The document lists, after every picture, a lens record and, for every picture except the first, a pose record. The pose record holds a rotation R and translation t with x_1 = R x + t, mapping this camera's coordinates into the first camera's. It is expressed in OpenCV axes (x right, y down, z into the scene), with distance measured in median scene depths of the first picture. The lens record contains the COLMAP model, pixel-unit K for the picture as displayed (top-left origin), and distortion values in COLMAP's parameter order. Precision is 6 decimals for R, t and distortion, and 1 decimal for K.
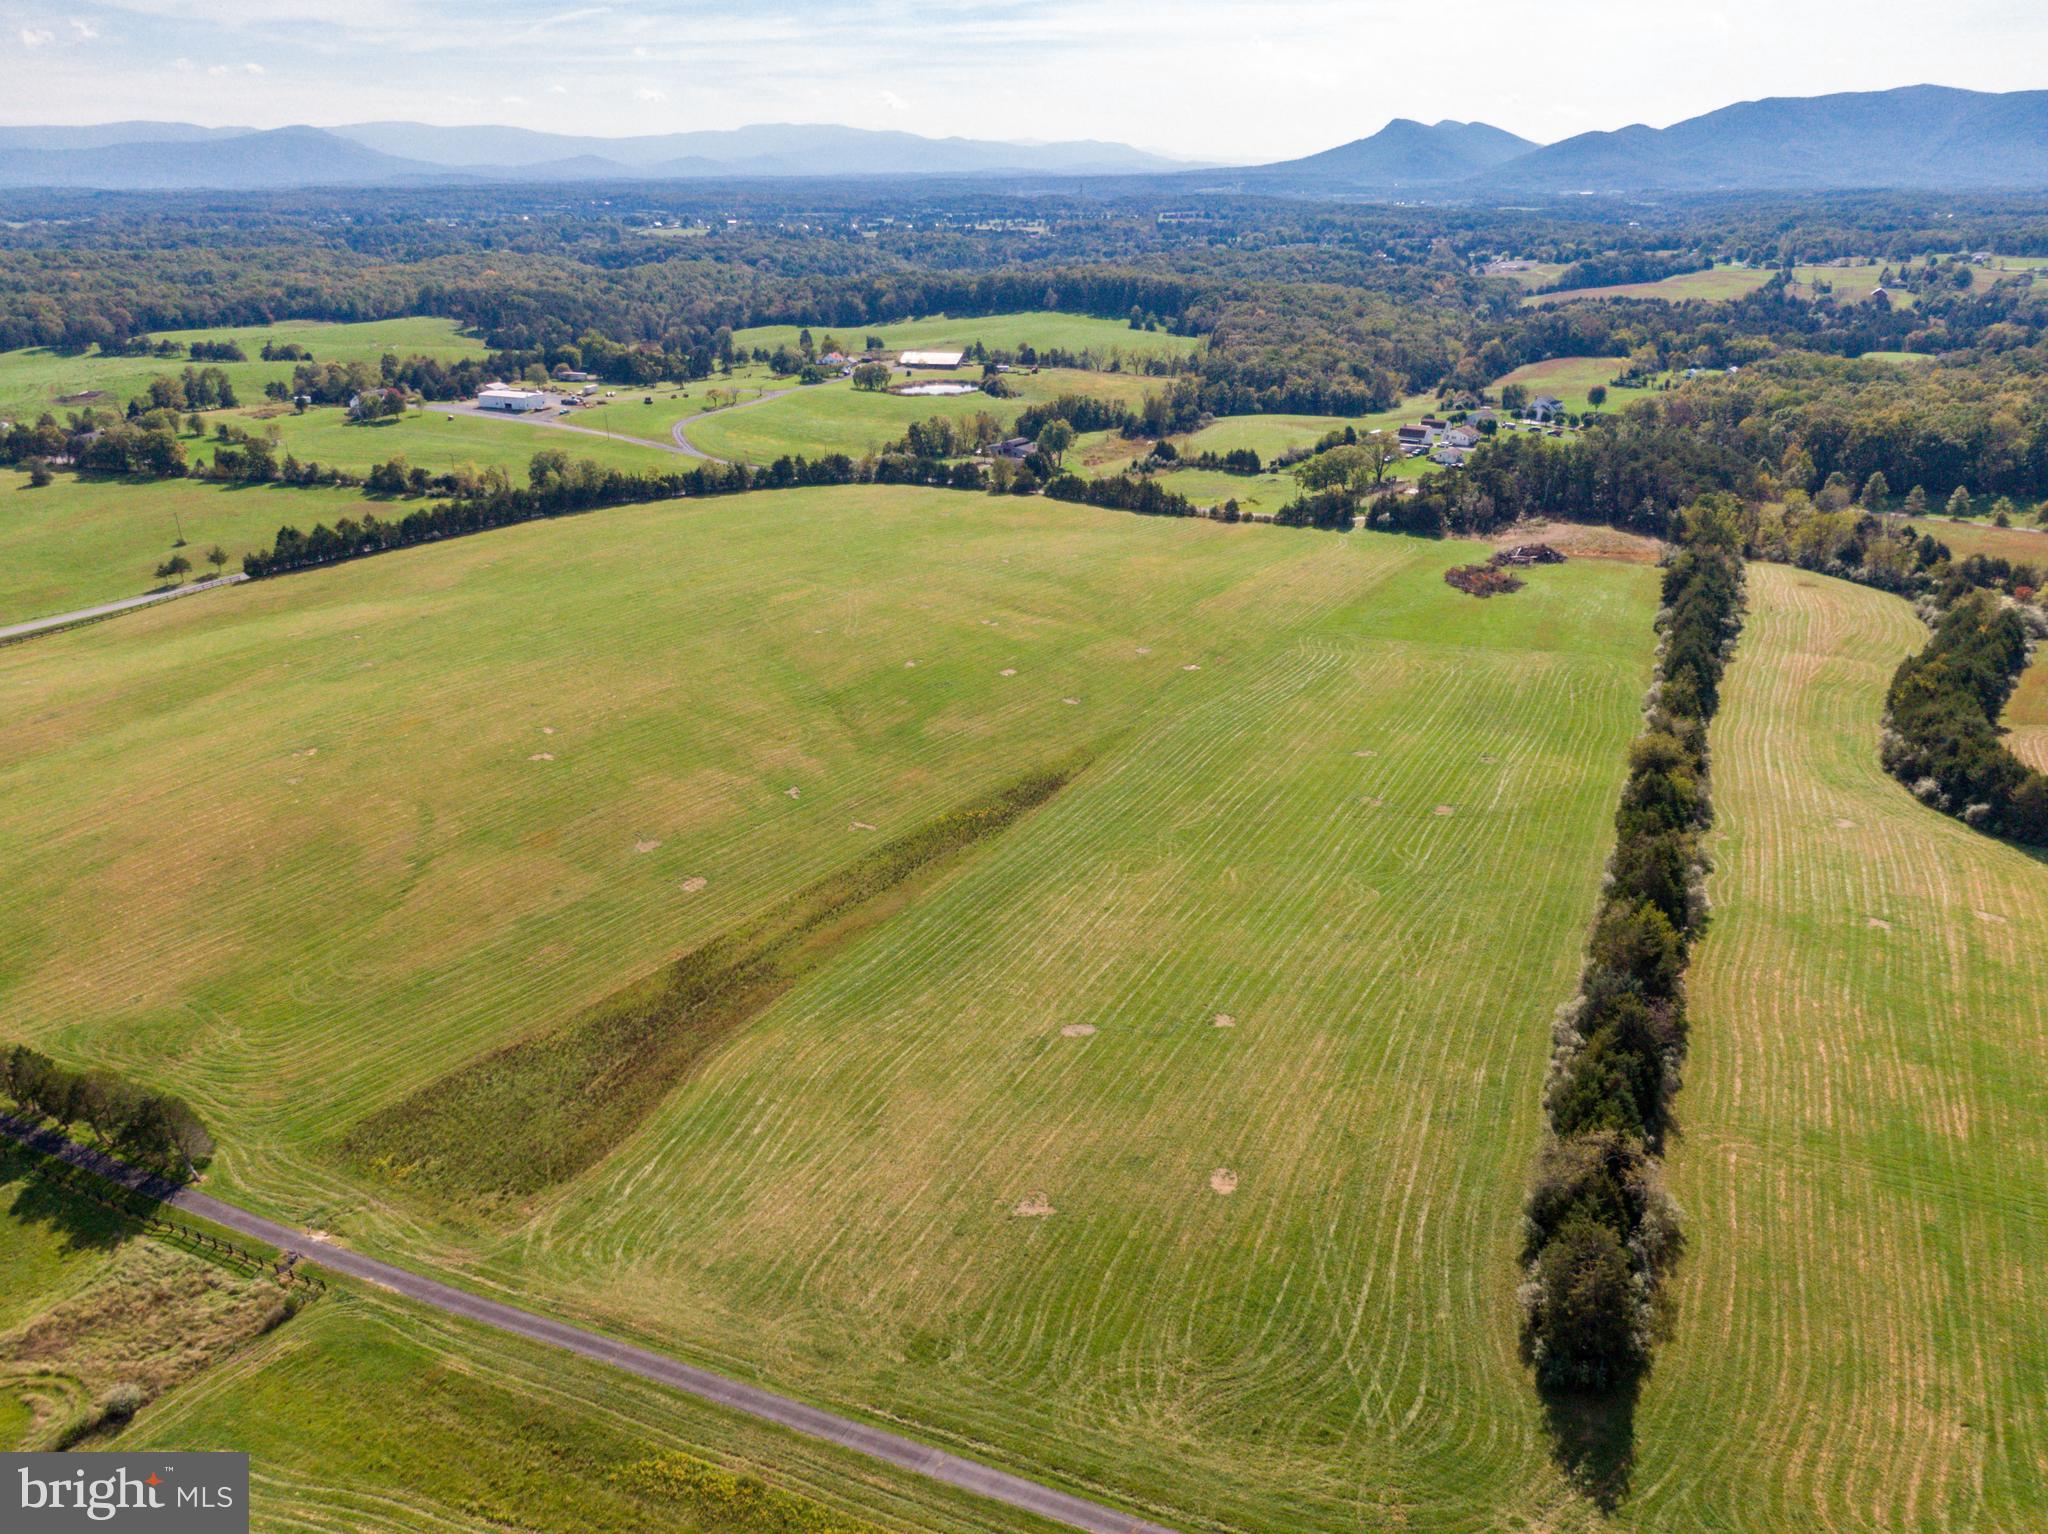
lens RADIAL K [[1561.0, 0, 1031.1], [0, 1561.0, 803.4], [0, 0, 1]] dist [0.057151, -0.070391]
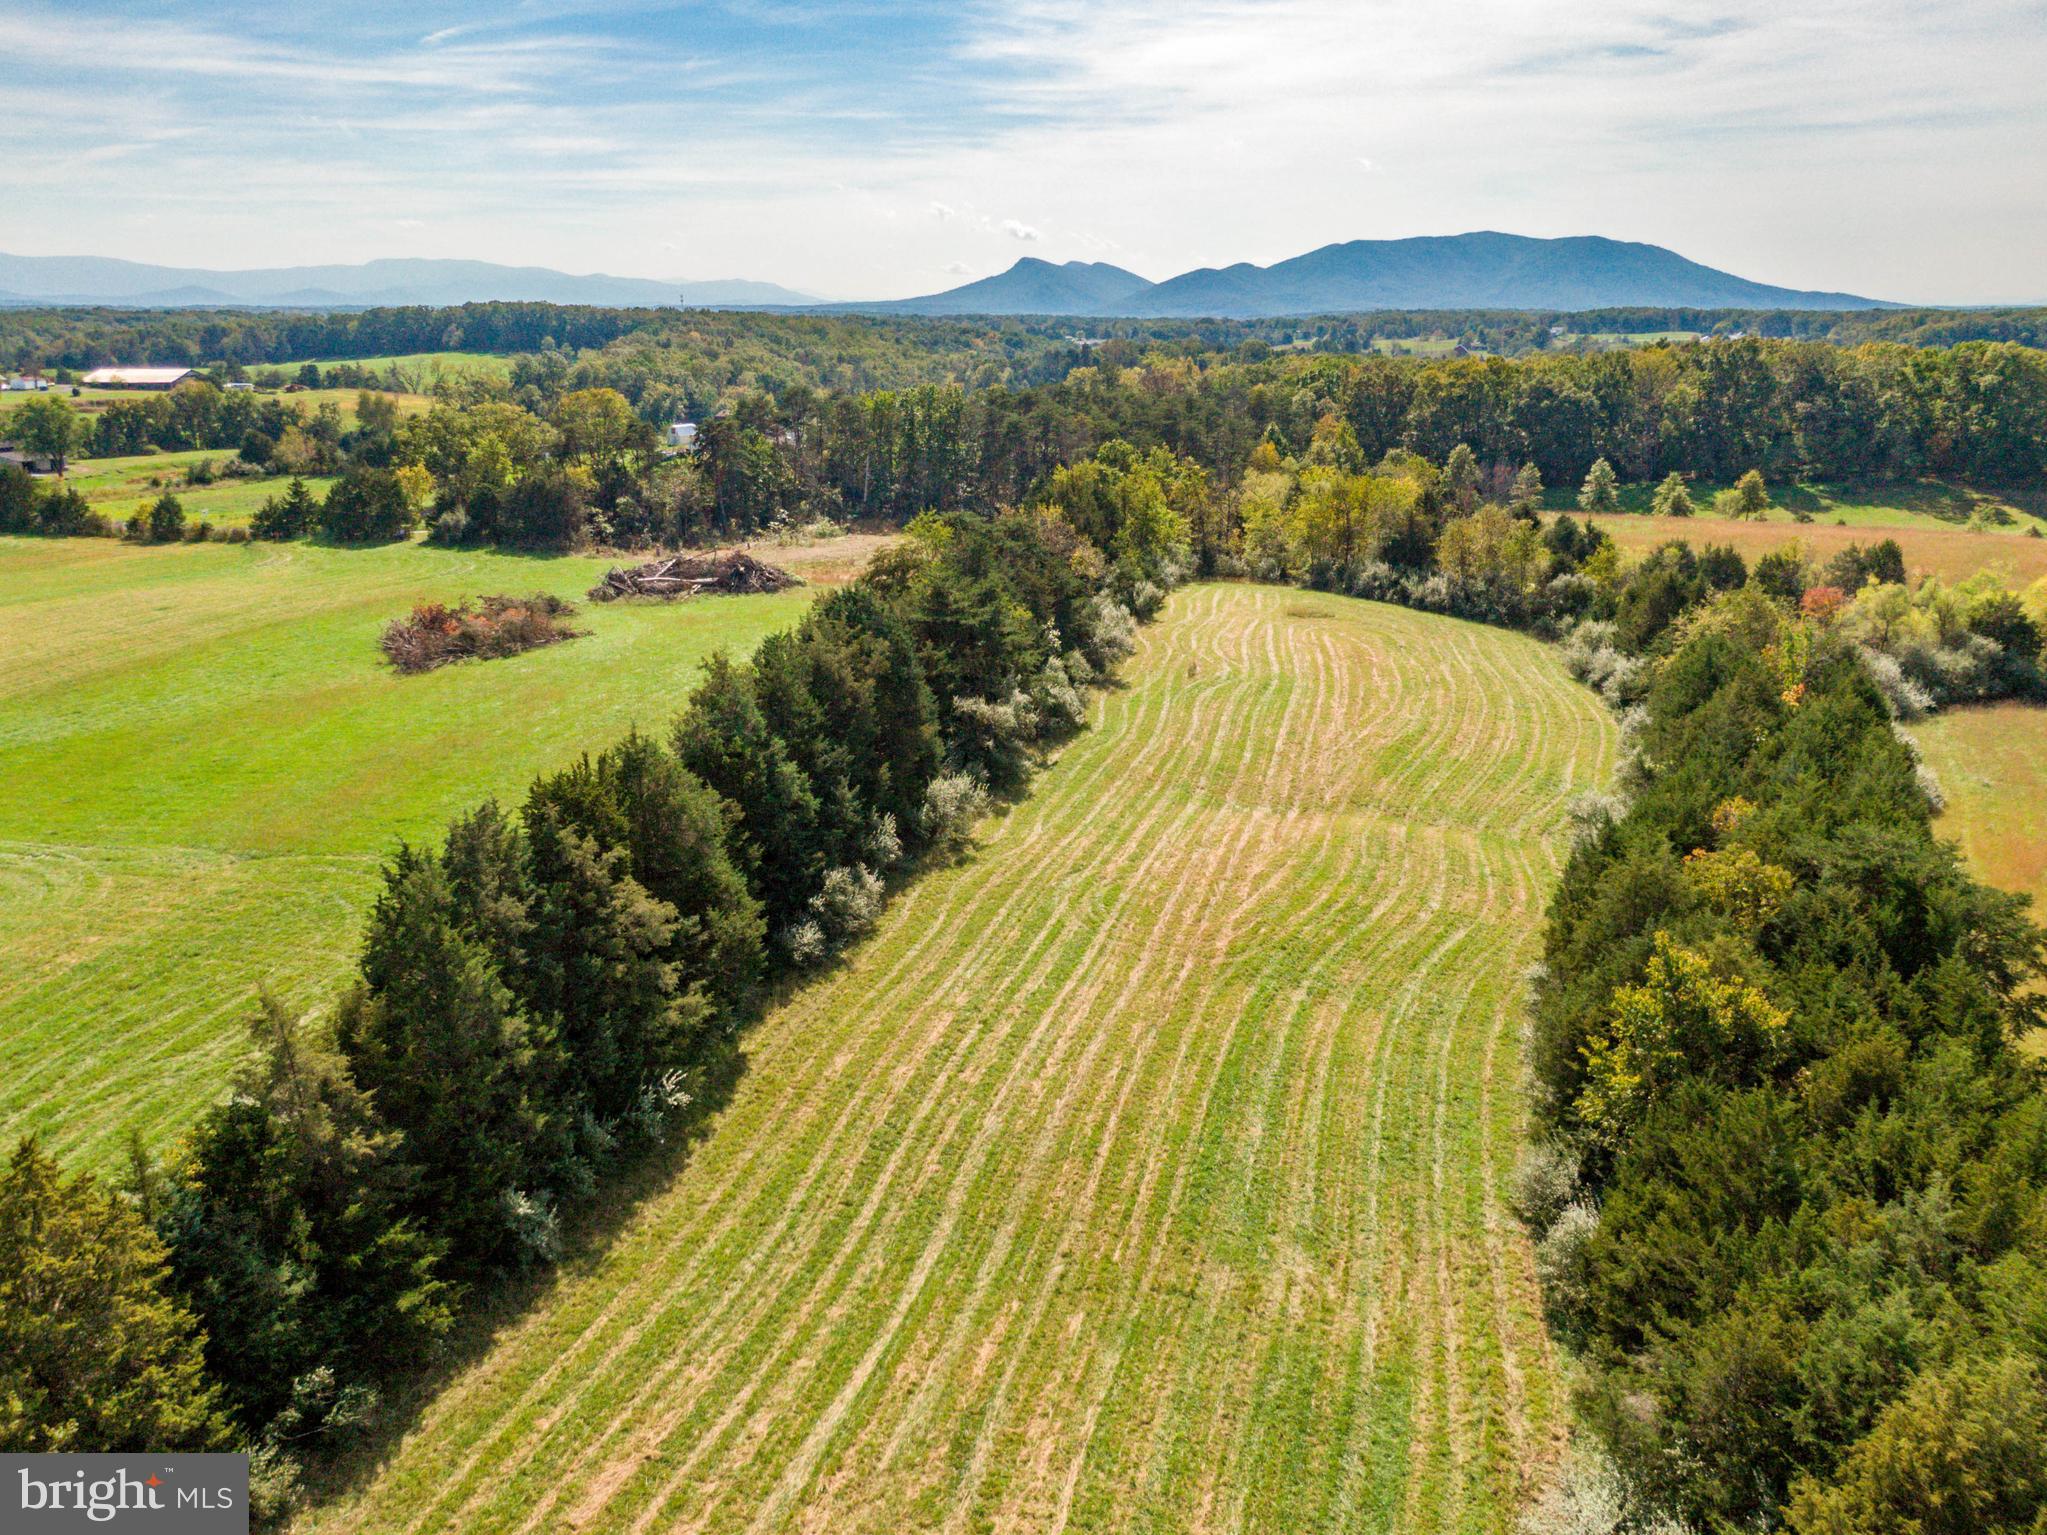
lens RADIAL K [[1570.5, 0, 1023.5], [0, 1570.5, 767.5], [0, 0, 1]] dist [0.005358, 0.001912]
pose [[0.979508, -0.049897, 0.195125, 0.255352], [0.069229, 0.993206, -0.093542, -0.050929], [-0.189132, 0.105134, 0.976307, 0.470155]]
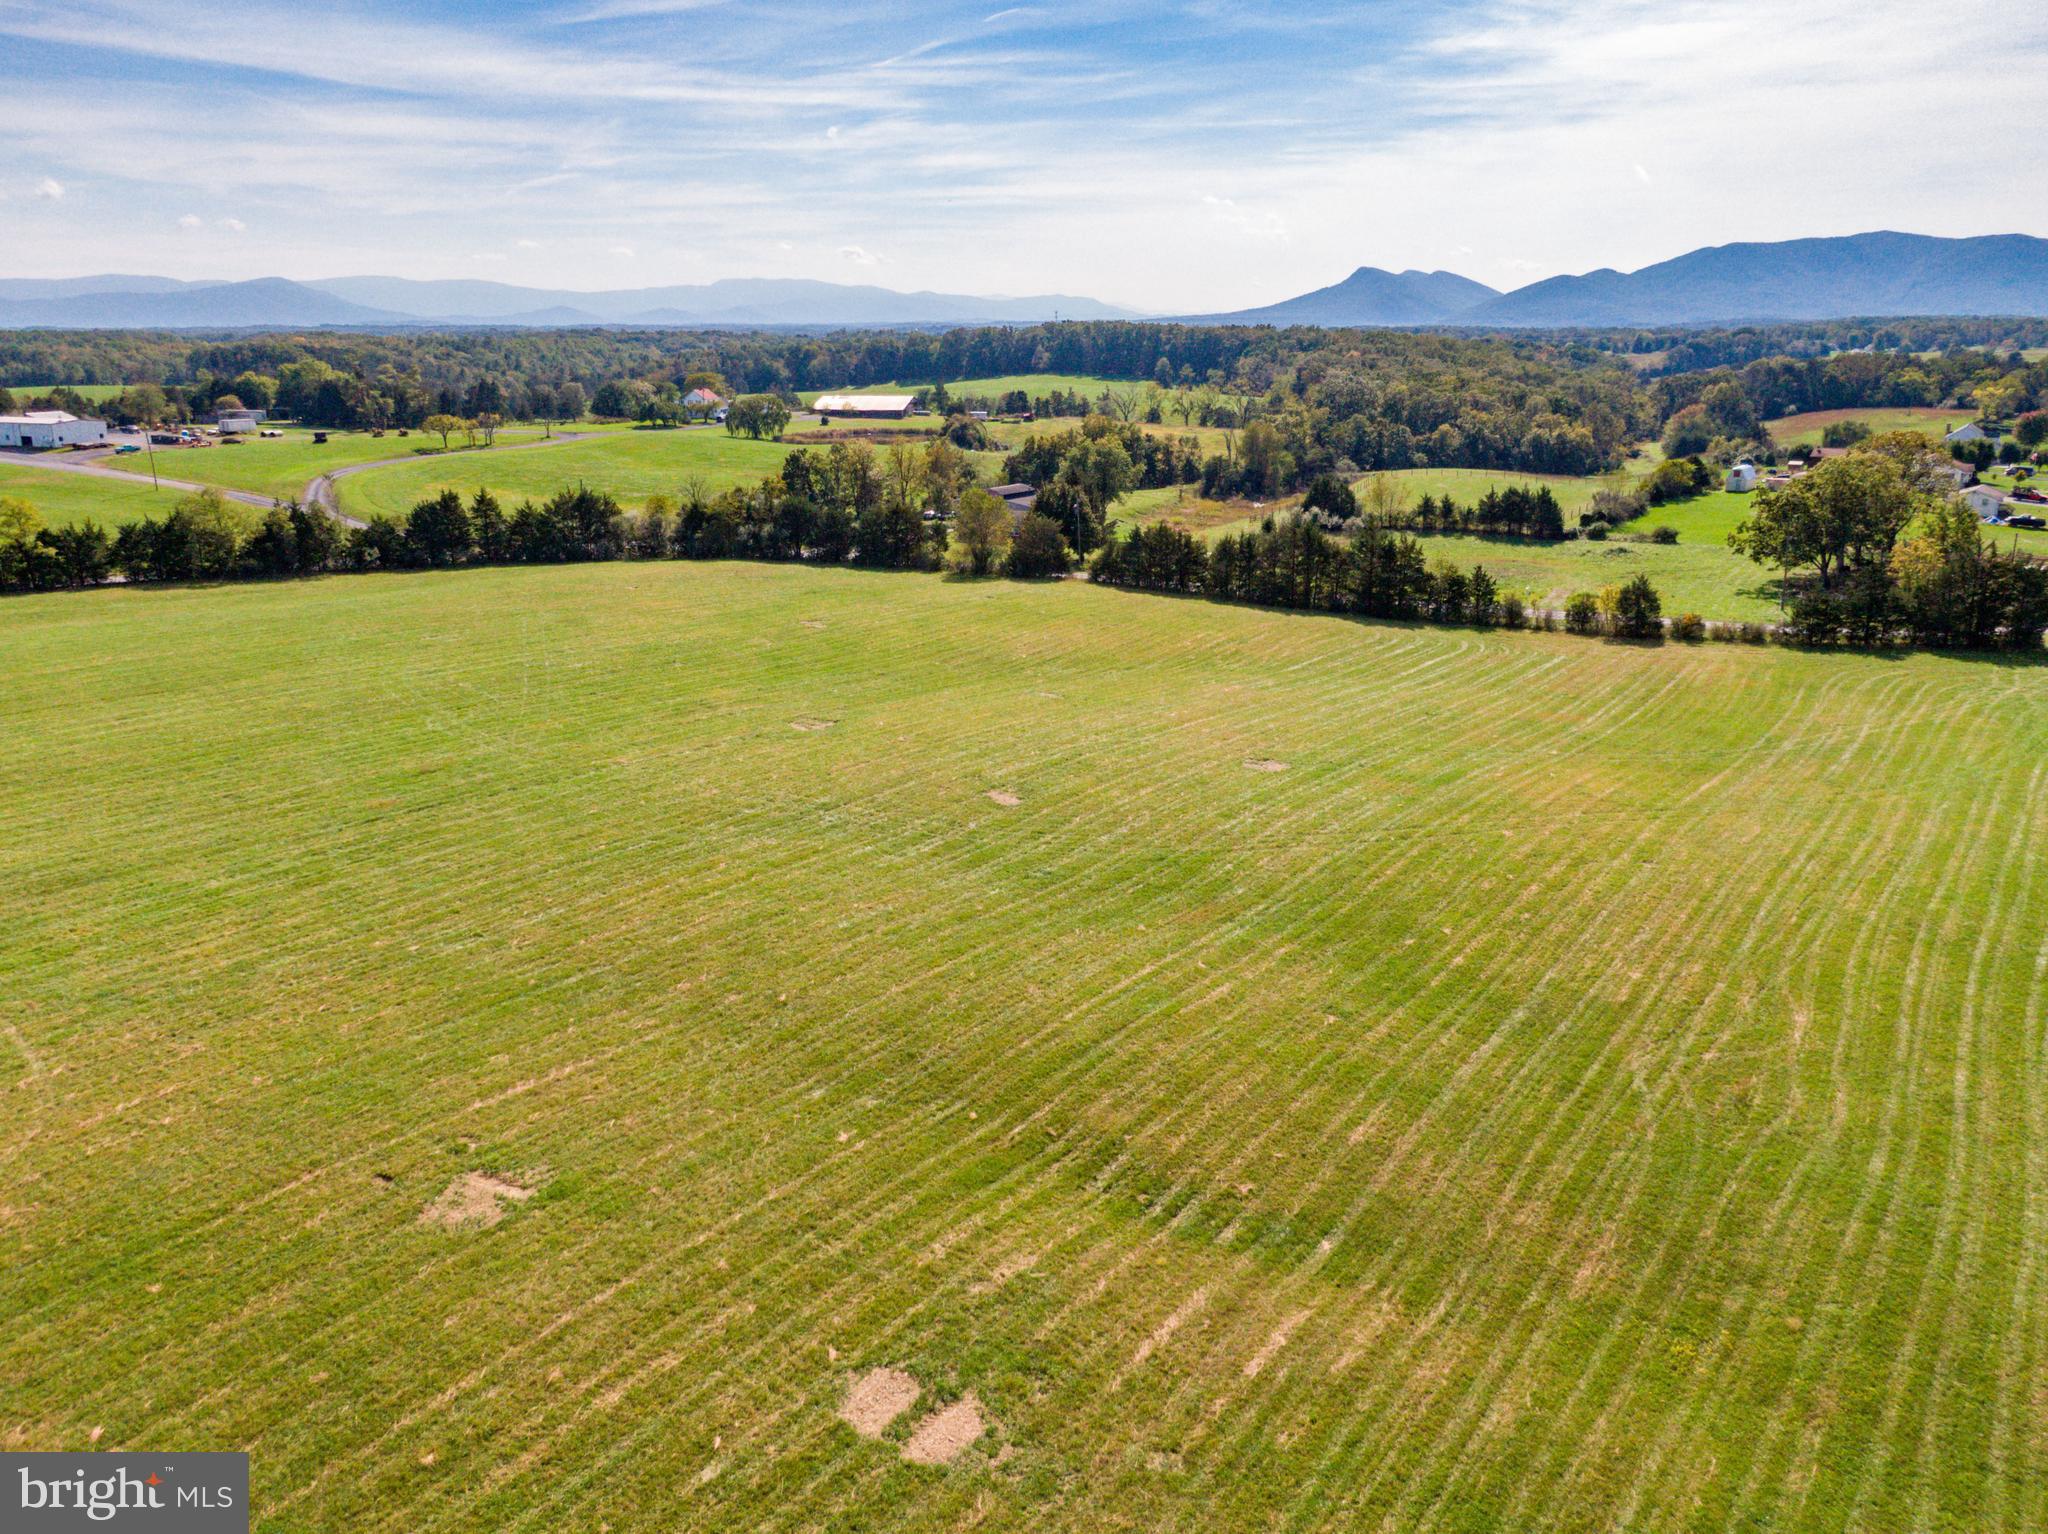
lens RADIAL K [[1561.0, 0, 1031.1], [0, 1561.0, 803.4], [0, 0, 1]] dist [0.057151, -0.070391]
pose [[0.999824, -0.007057, 0.017355, -0.012954], [0.008557, 0.996090, -0.087926, -0.104748], [-0.016667, 0.088059, 0.995976, 0.599796]]
